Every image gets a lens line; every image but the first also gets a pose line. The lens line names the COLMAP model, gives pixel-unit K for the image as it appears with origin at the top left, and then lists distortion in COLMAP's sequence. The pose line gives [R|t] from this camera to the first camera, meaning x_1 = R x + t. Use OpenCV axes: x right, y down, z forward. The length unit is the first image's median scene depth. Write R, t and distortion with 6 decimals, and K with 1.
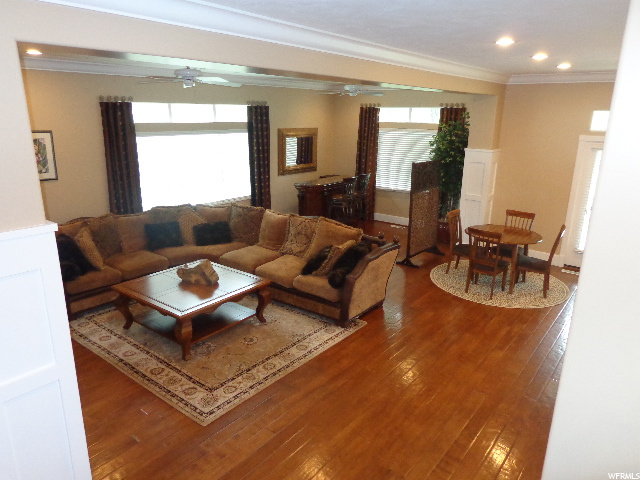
lens RADIAL K [[448.8, 0, 320.0], [0, 448.8, 240.0], [0, 0, 1]] dist [0.001331, 0.004561]
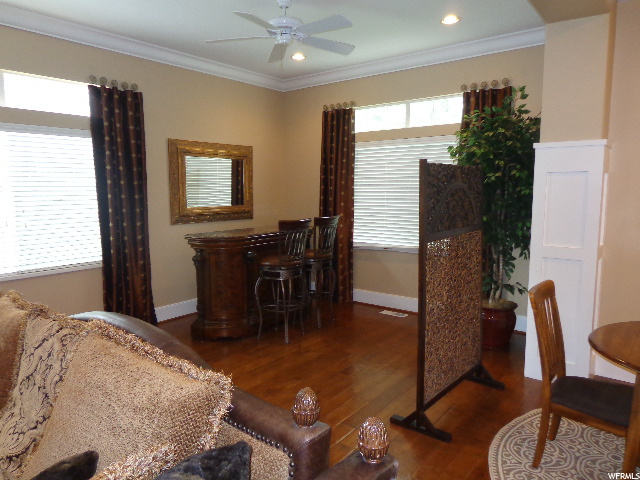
lens RADIAL K [[448.8, 0, 320.0], [0, 448.8, 240.0], [0, 0, 1]] dist [0.001331, 0.004561]
pose [[0.999834, -0.018156, -0.001385, 0.094103], [0.017698, 0.986881, -0.160475, -0.035997], [0.004281, 0.160424, 0.987039, 0.495894]]
